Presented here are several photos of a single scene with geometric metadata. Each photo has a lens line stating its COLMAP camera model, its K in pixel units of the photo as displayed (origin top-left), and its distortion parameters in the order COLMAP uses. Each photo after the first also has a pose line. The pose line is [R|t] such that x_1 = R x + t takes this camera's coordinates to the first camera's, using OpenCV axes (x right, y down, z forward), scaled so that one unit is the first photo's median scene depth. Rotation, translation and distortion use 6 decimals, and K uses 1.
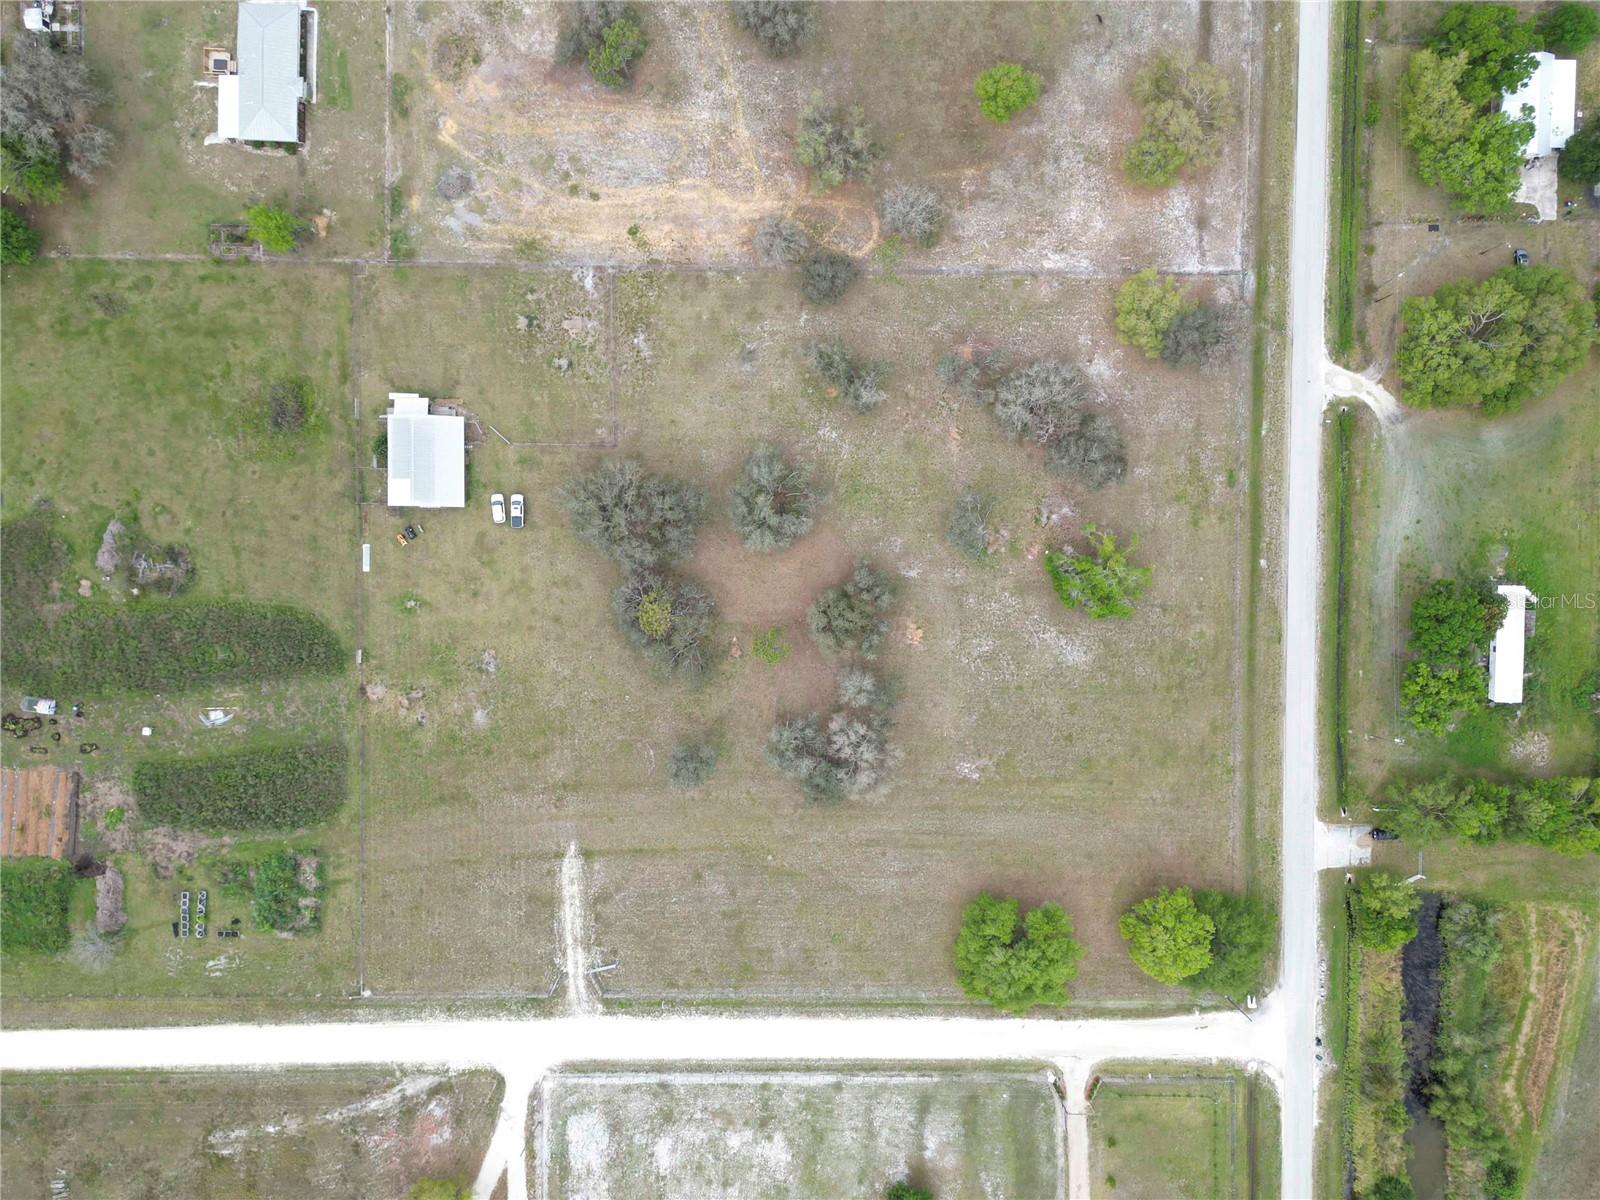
lens RADIAL K [[1111.2, 0, 807.1], [0, 1111.2, 600.7], [0, 0, 1]] dist [0.064015, -0.061592]
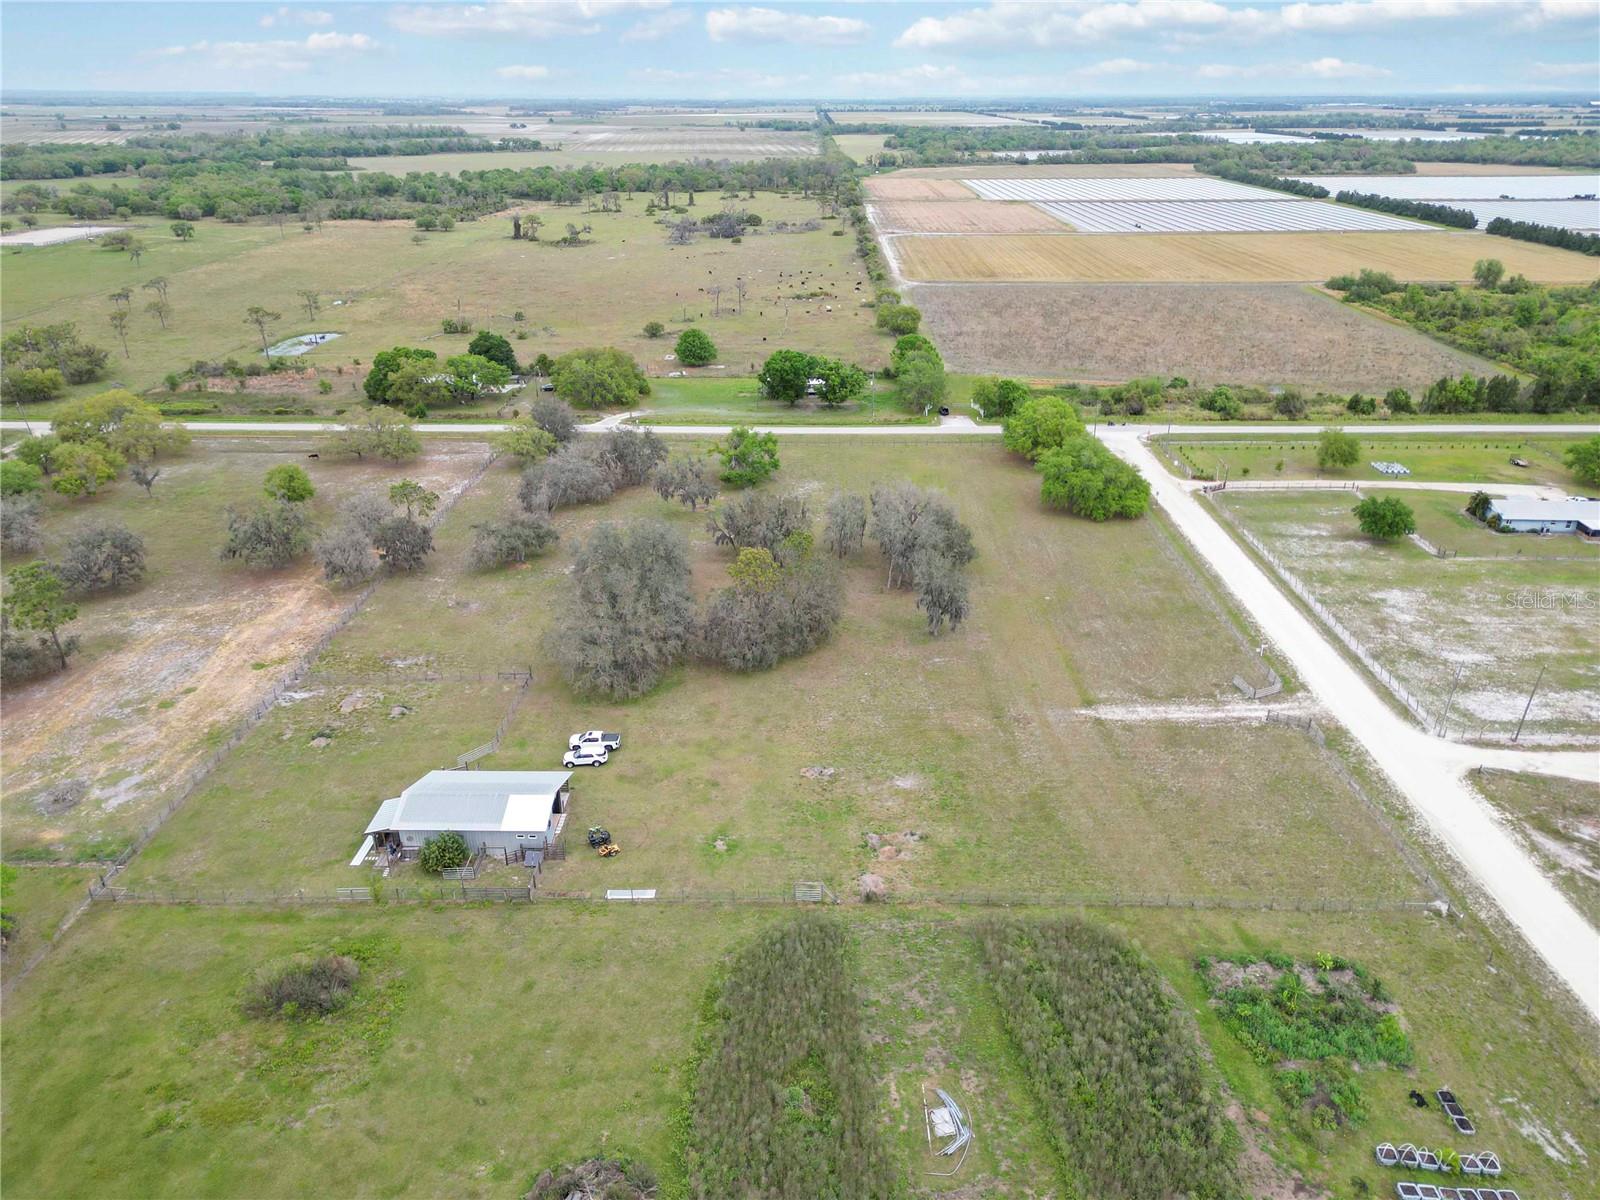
lens RADIAL K [[1121.6, 0, 802.8], [0, 1121.6, 600.5], [0, 0, 1]] dist [0.064795, -0.060210]
pose [[0.010290, -0.424905, 0.905179, -0.818500], [0.999257, -0.029251, -0.025091, 0.063759], [0.037138, 0.904765, 0.424288, 0.625054]]
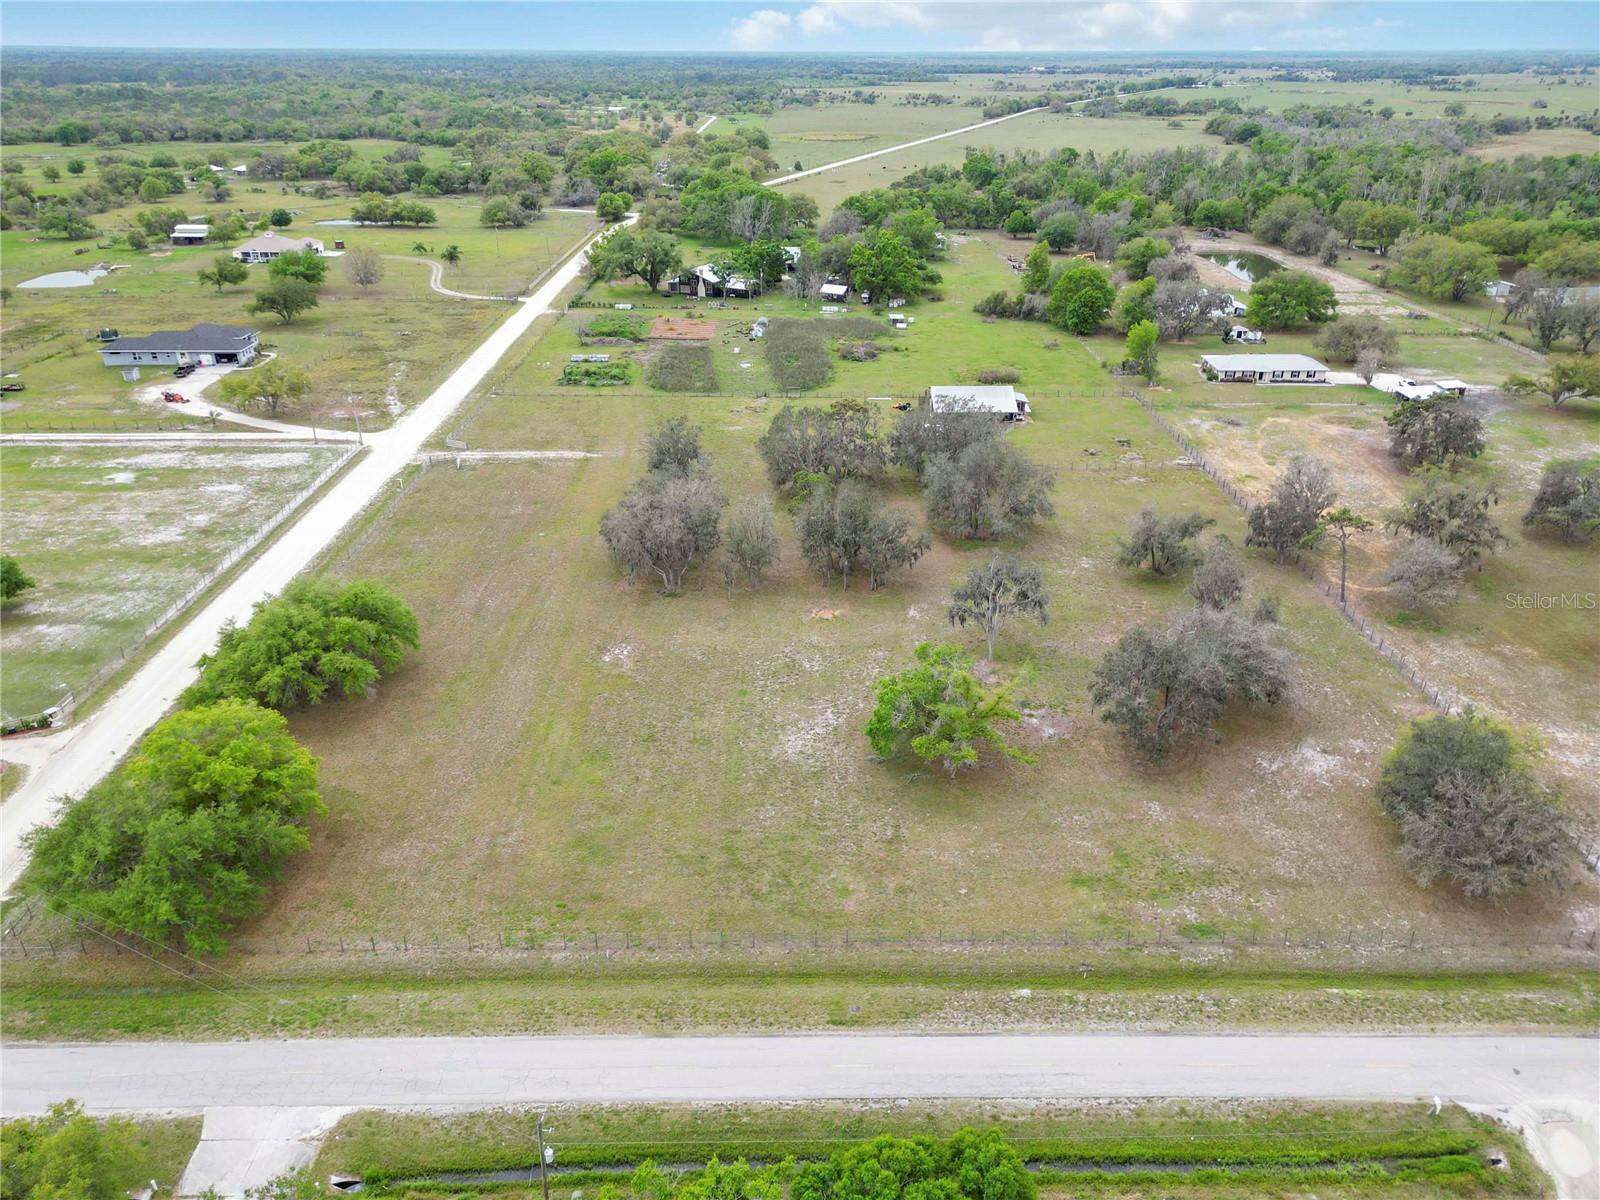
lens RADIAL K [[1121.6, 0, 802.8], [0, 1121.6, 600.5], [0, 0, 1]] dist [0.064795, -0.060210]
pose [[0.010874, 0.424650, -0.905292, 0.719964], [-0.999165, -0.031048, -0.026565, 0.062970], [-0.039389, 0.904825, 0.423957, 0.690369]]
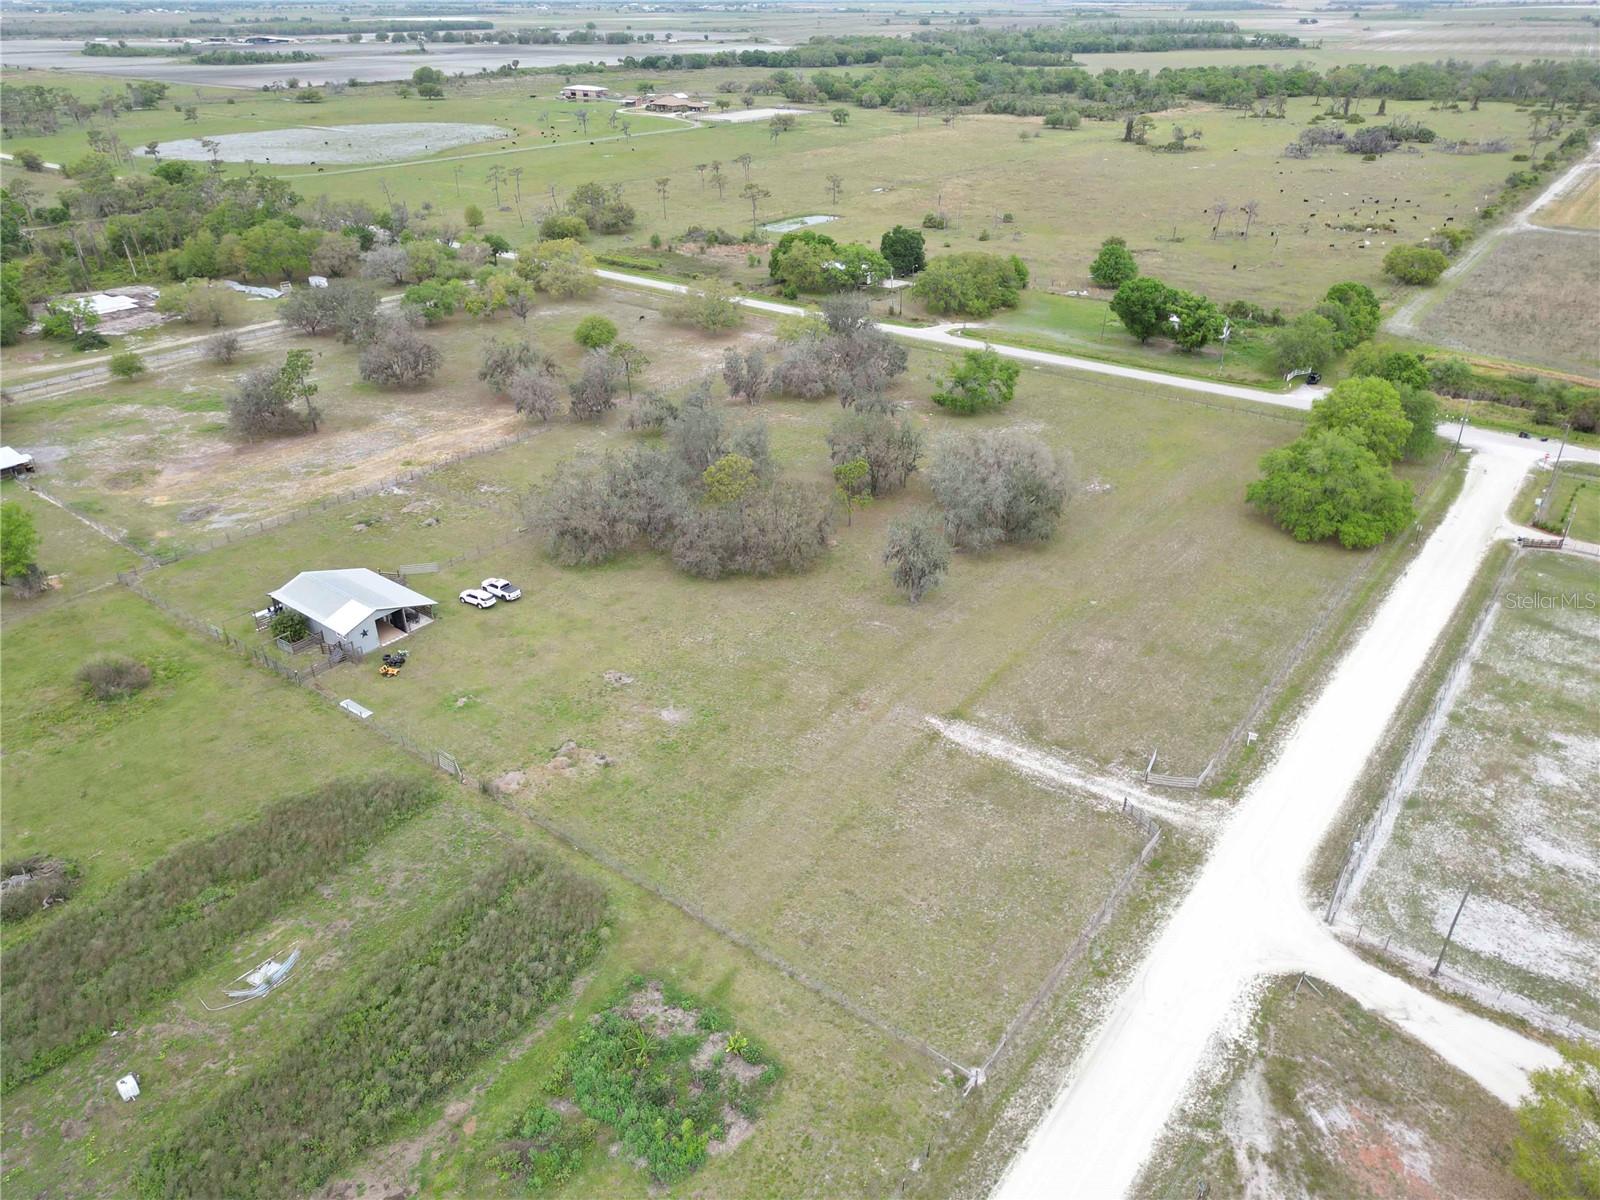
lens RADIAL K [[1121.6, 0, 802.8], [0, 1121.6, 600.5], [0, 0, 1]] dist [0.064795, -0.060210]
pose [[0.606969, -0.393626, 0.690396, -0.639252], [0.793631, 0.254645, -0.552544, 0.478335], [0.041690, 0.883297, 0.466956, 0.654008]]
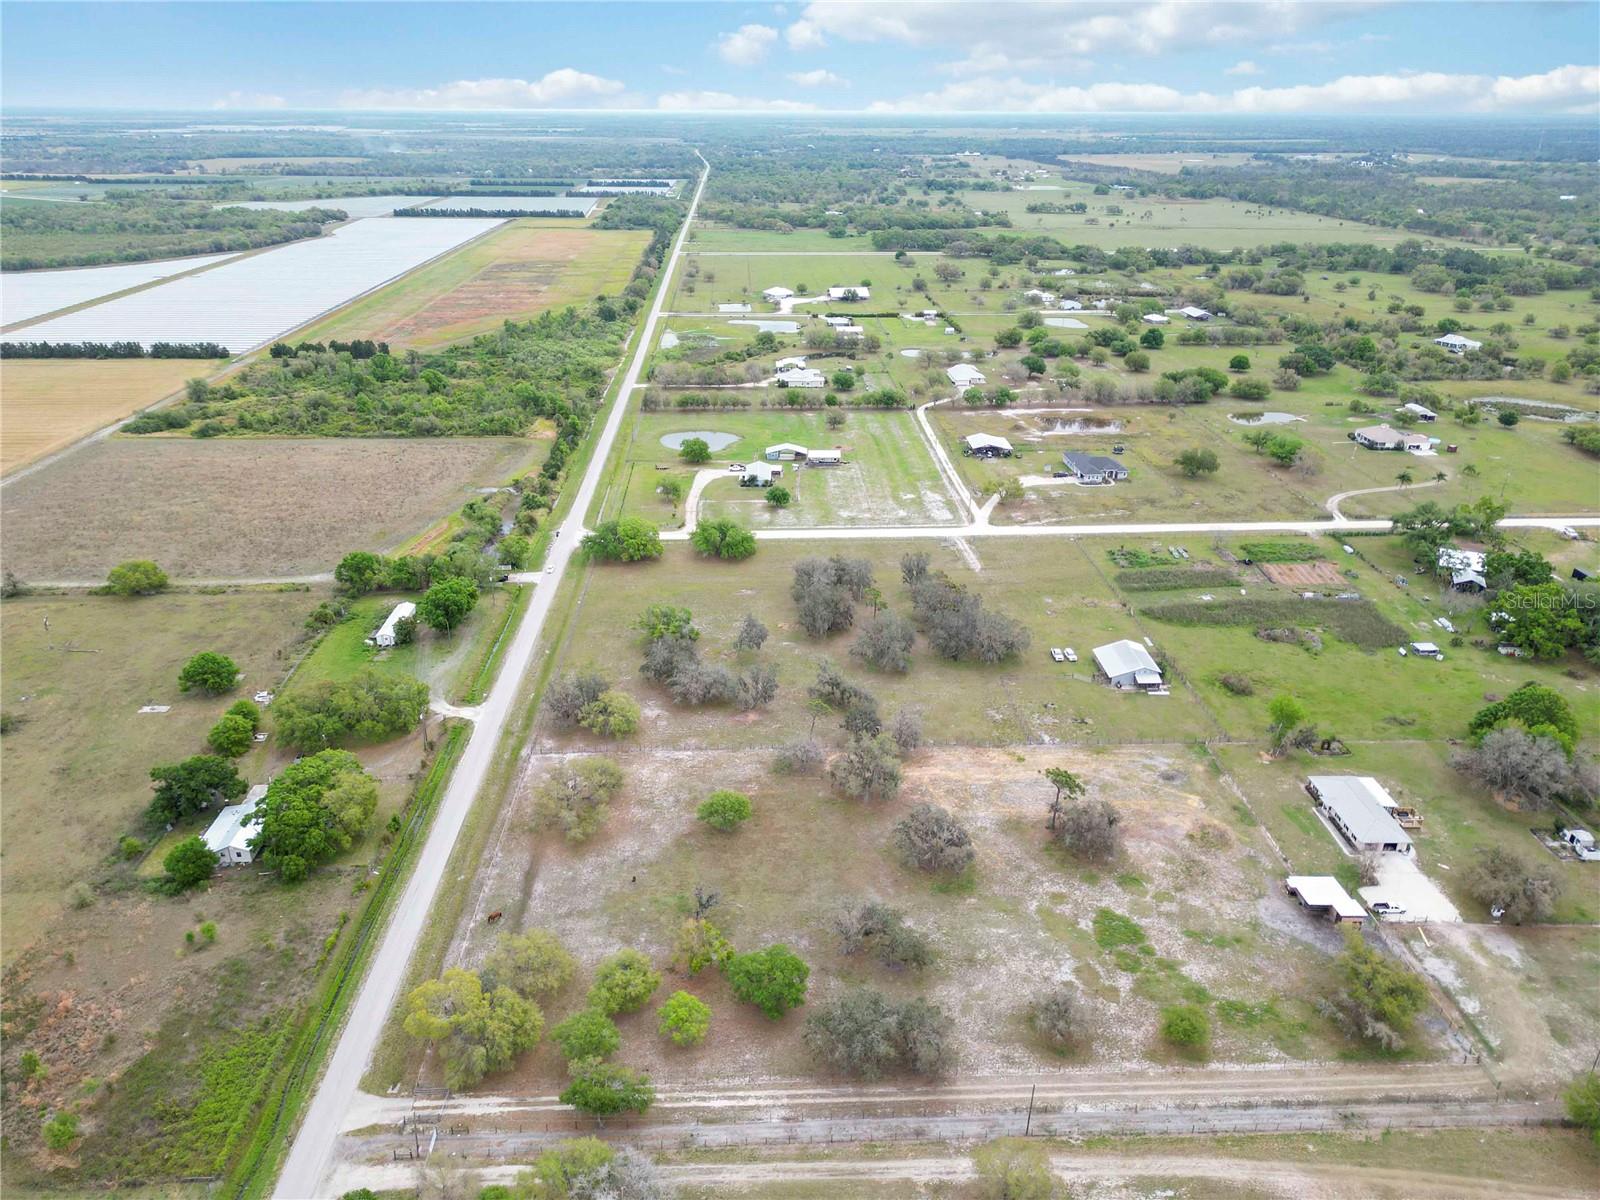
lens RADIAL K [[1115.6, 0, 804.3], [0, 1115.6, 599.8], [0, 0, 1]] dist [0.074204, -0.072586]
pose [[-0.998585, 0.001976, -0.053139, 0.148381], [-0.048721, -0.434408, 0.899398, -1.330207], [-0.021307, 0.900714, 0.433889, 0.295116]]
